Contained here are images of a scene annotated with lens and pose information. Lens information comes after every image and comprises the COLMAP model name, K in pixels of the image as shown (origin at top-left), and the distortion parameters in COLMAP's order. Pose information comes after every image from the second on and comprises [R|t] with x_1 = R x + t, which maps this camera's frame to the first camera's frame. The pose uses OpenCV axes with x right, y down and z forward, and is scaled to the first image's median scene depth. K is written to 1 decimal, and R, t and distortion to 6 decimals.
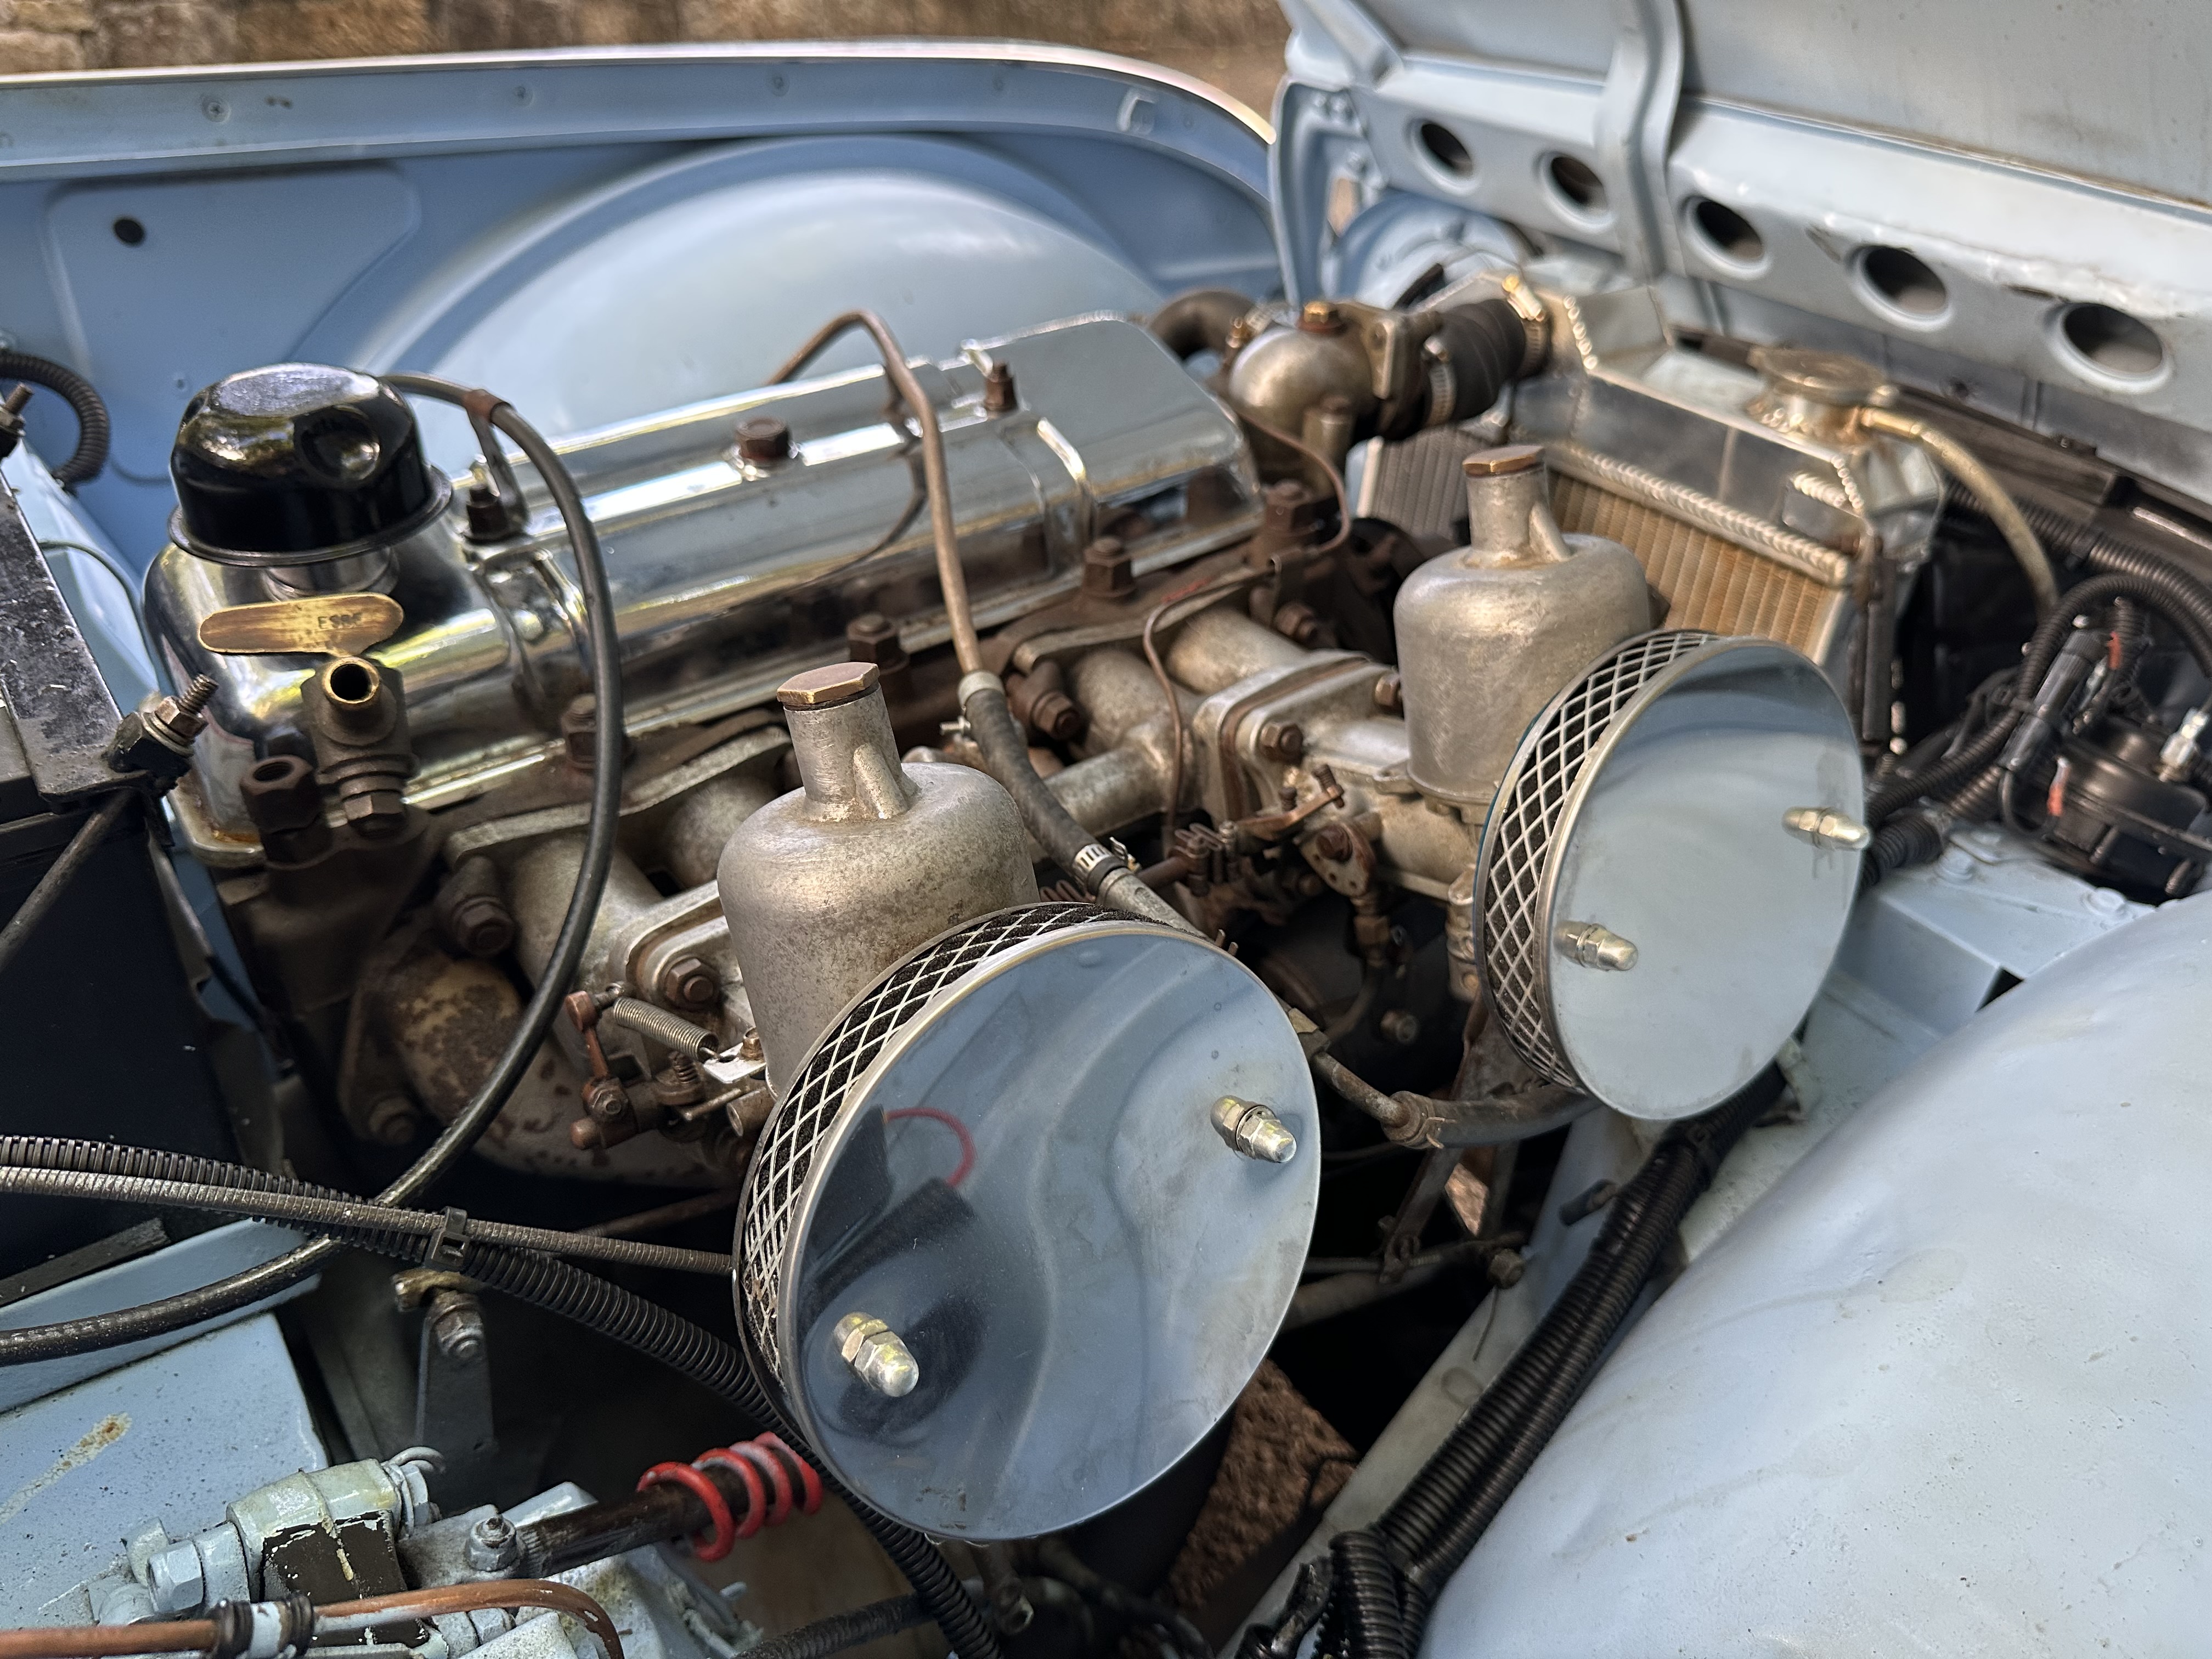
lens RADIAL K [[1566.5, 0, 1111.6], [0, 1566.5, 839.6], [0, 0, 1]] dist [0.007433, -0.016213]
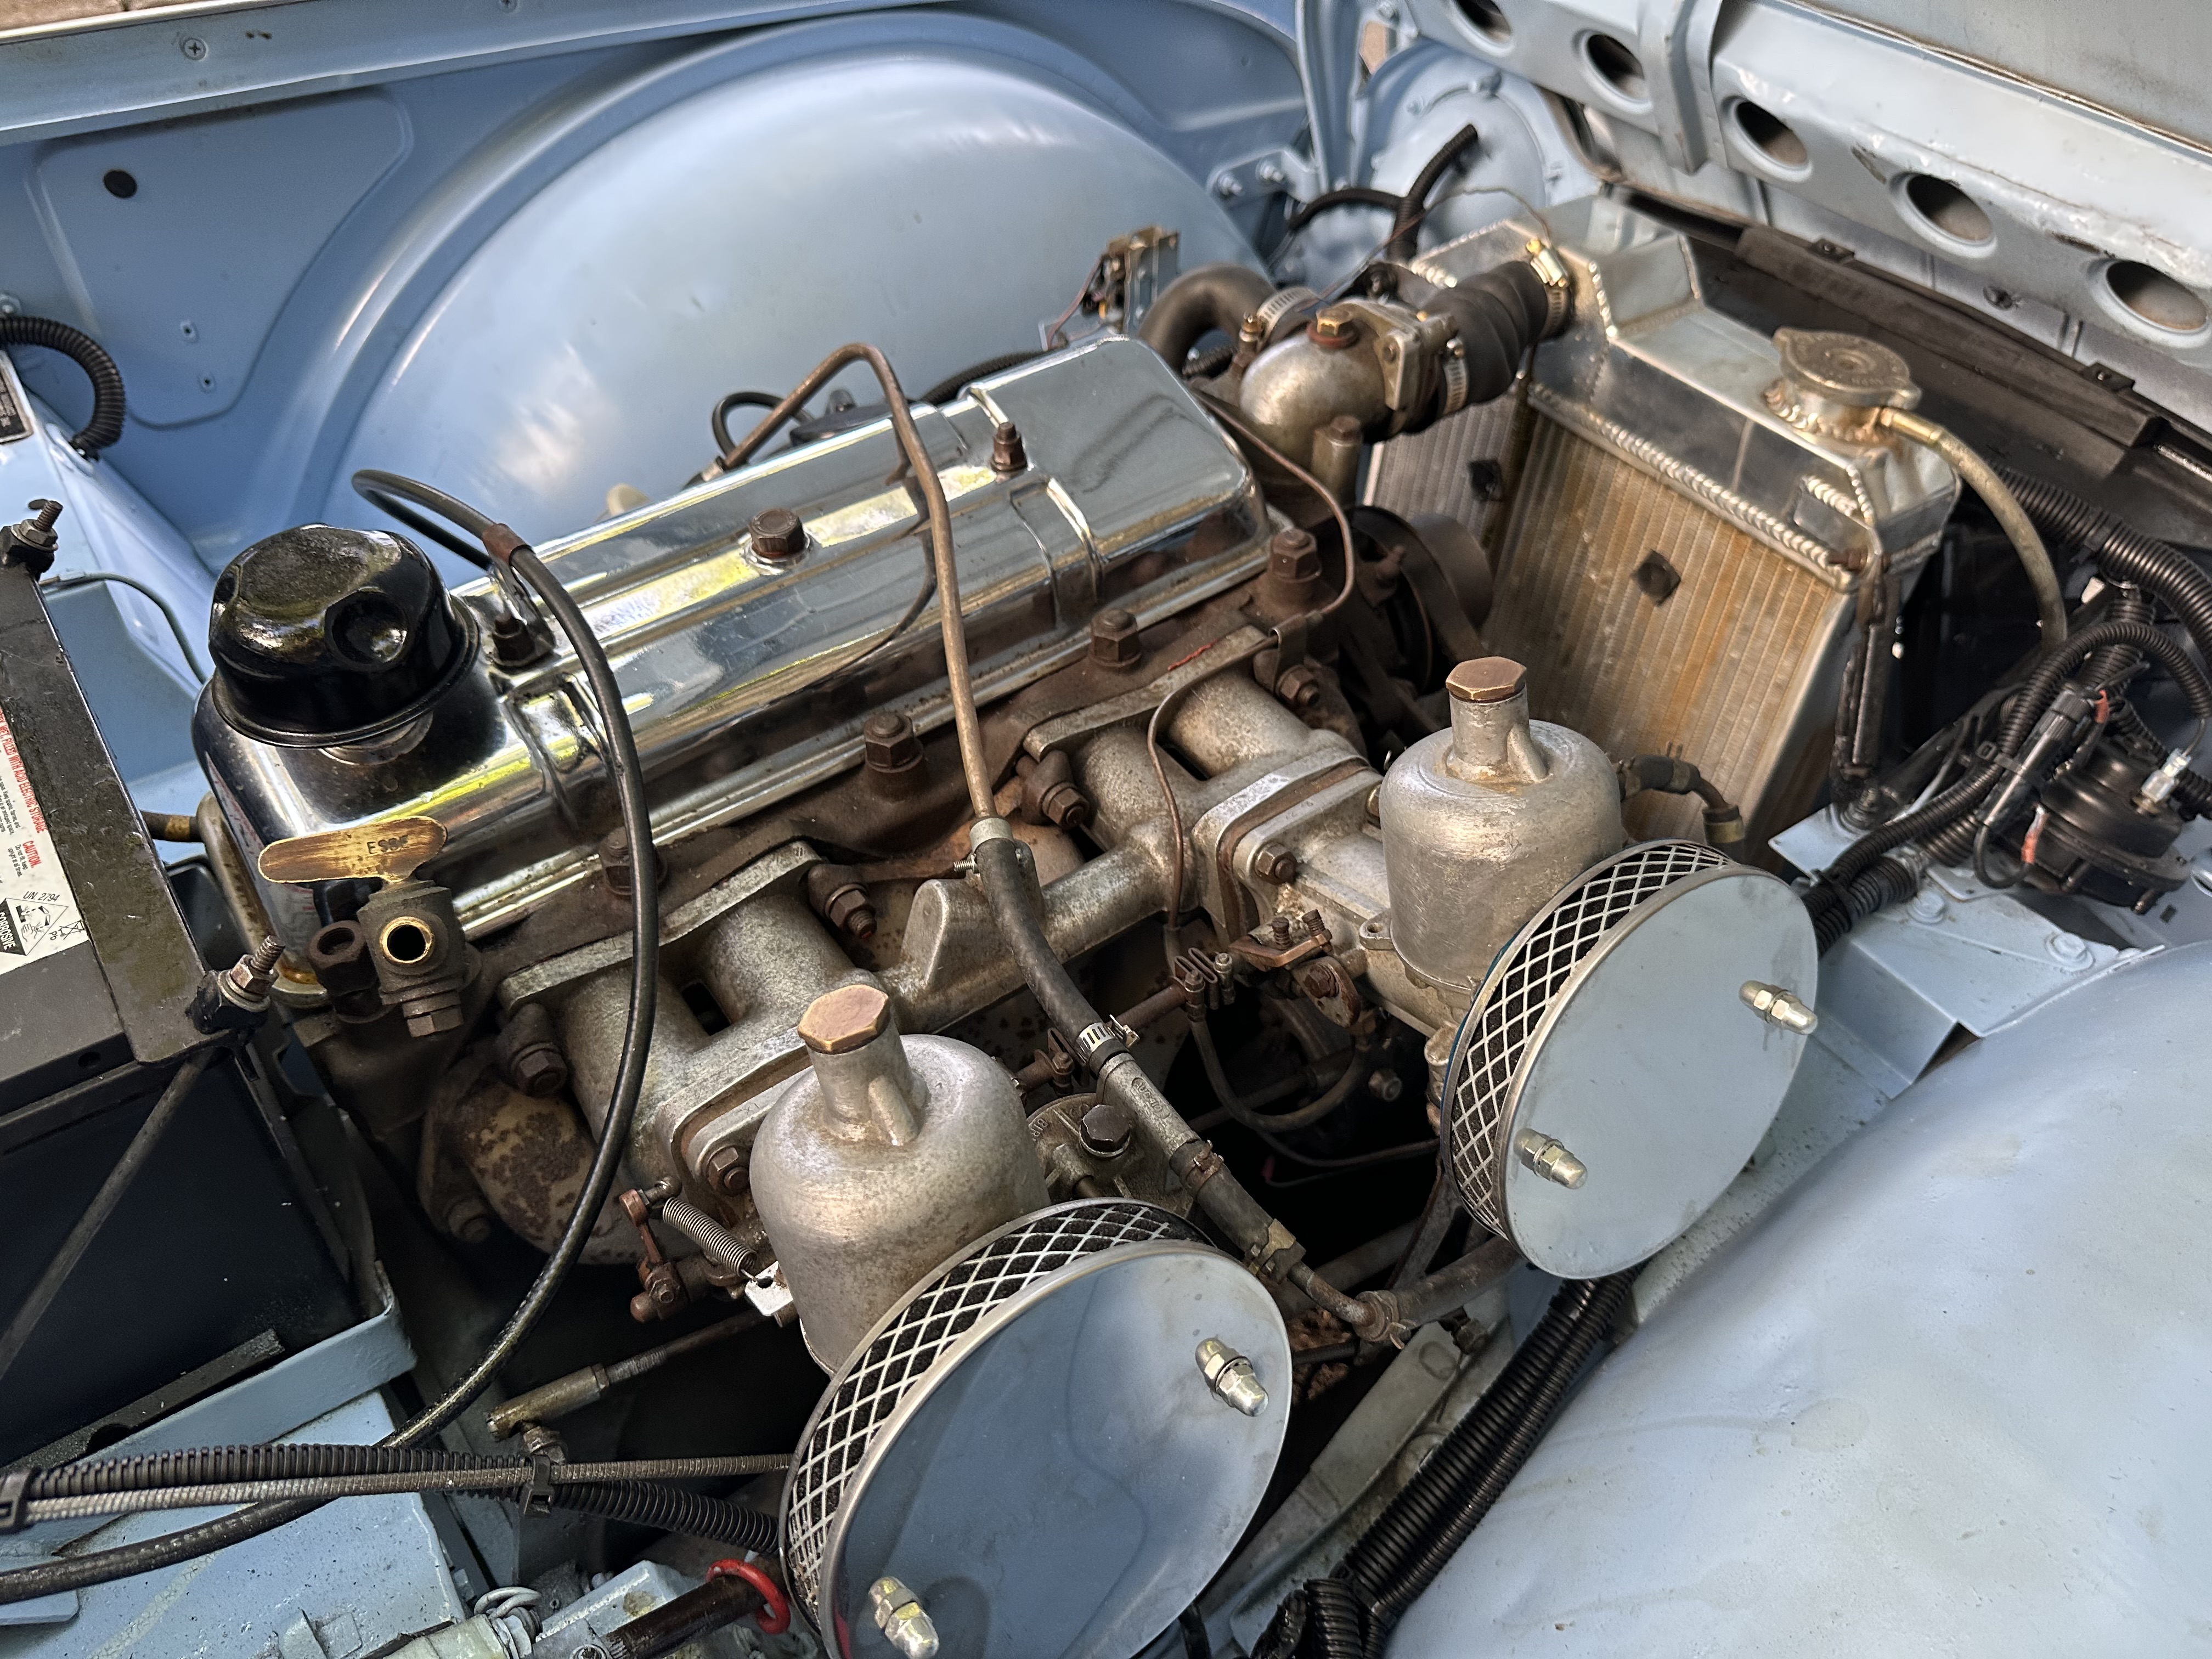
lens RADIAL K [[1566.5, 0, 1115.4], [0, 1566.5, 781.9], [0, 0, 1]] dist [0.007433, -0.016213]
pose [[0.999803, -0.001623, -0.019777, 0.021676], [0.005128, 0.983928, 0.178490, -0.312219], [0.019170, -0.178557, 0.983743, -0.030547]]
